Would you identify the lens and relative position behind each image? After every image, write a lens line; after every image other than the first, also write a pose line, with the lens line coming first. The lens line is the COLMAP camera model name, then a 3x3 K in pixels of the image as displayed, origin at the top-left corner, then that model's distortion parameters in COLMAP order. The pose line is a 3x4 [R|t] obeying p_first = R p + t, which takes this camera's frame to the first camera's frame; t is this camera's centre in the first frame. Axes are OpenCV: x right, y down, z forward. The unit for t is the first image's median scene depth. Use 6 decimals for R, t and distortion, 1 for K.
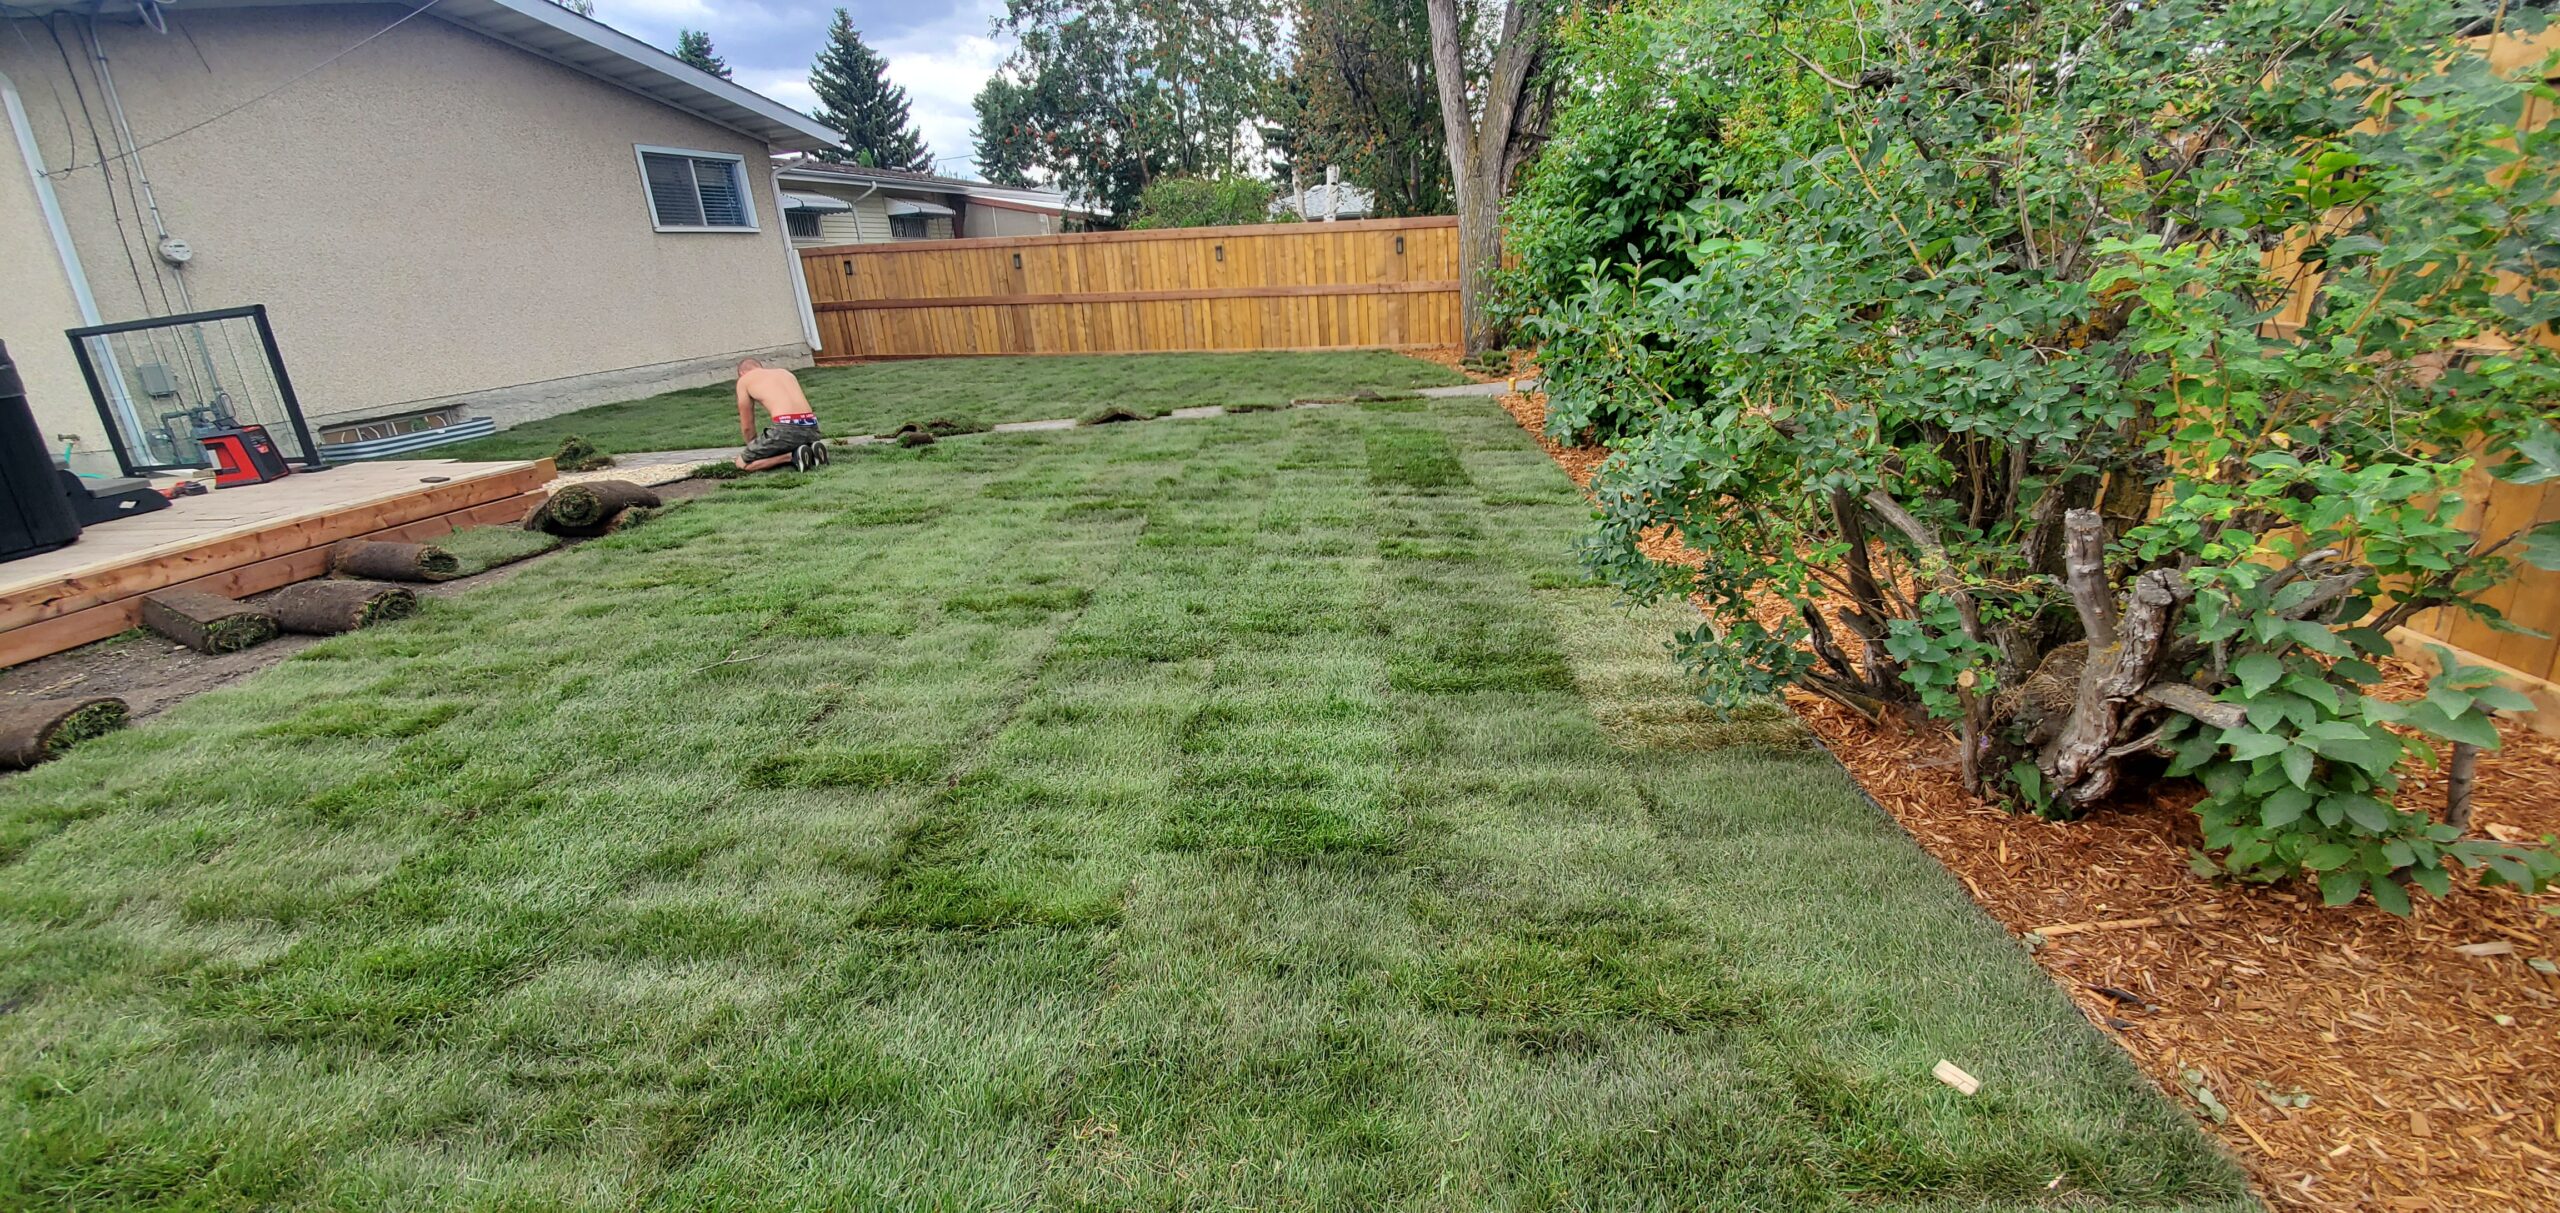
lens RADIAL K [[1022.6, 0, 1280.0], [0, 1022.6, 606.5], [0, 0, 1]] dist [0.000209, -0.000013]
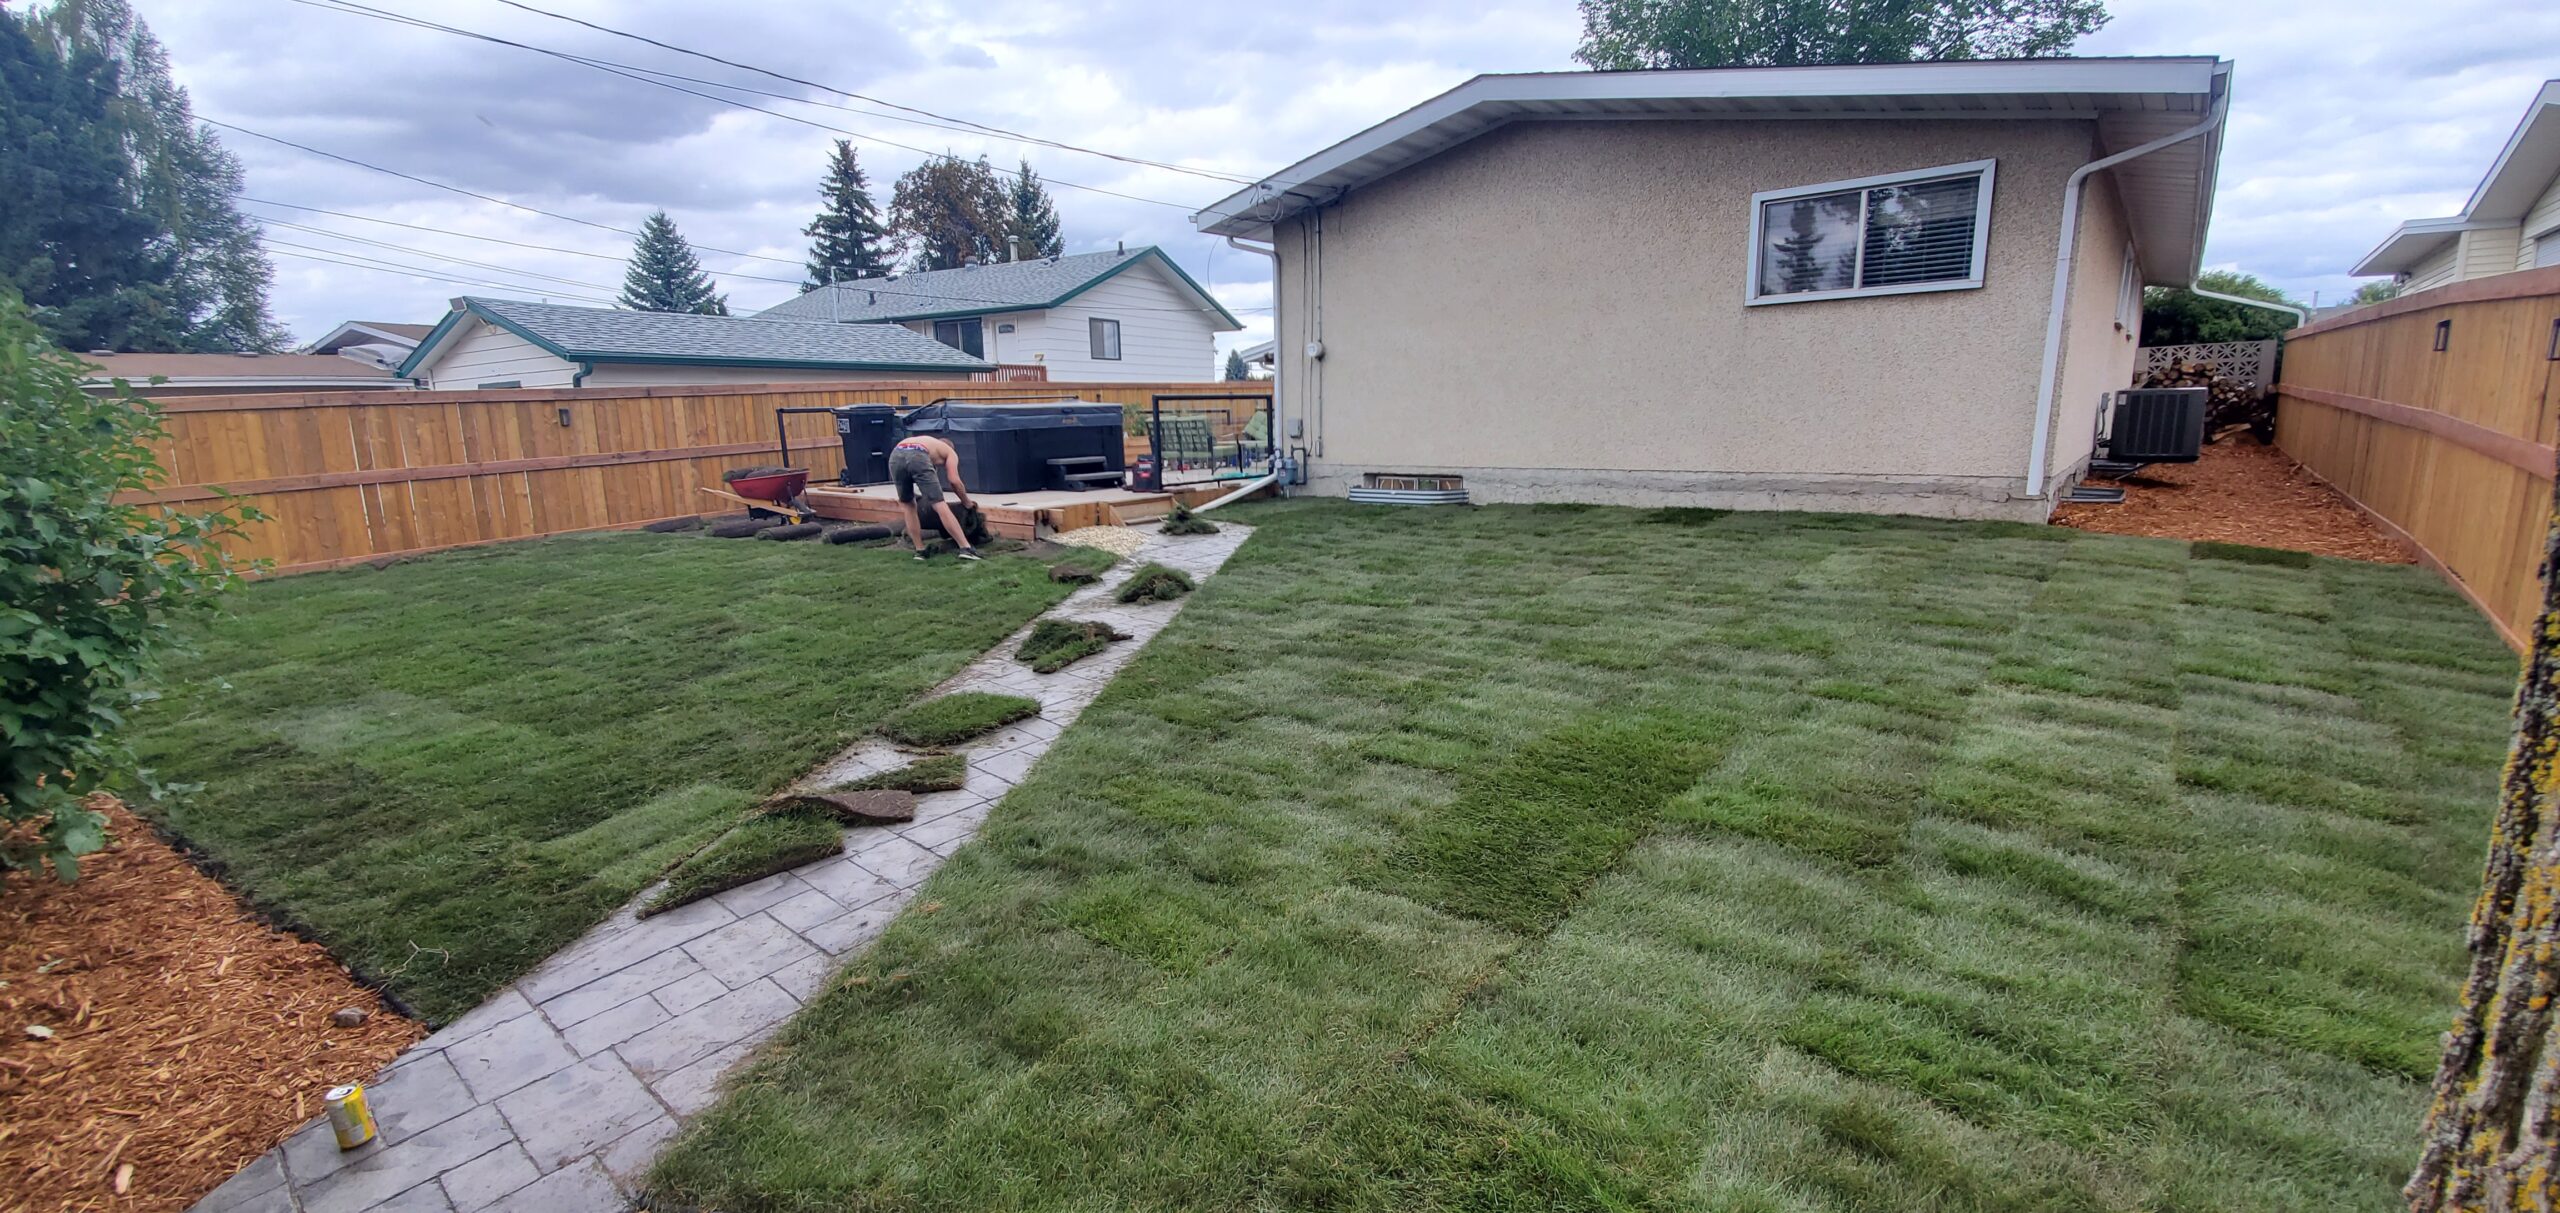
lens RADIAL K [[1022.6, 0, 1280.0], [0, 1022.6, 606.5], [0, 0, 1]] dist [0.000209, -0.000013]
pose [[-0.419500, 0.206993, -0.883841, 0.240235], [-0.269131, 0.901518, 0.338871, -0.316439], [0.866942, 0.380025, -0.322478, 0.990811]]
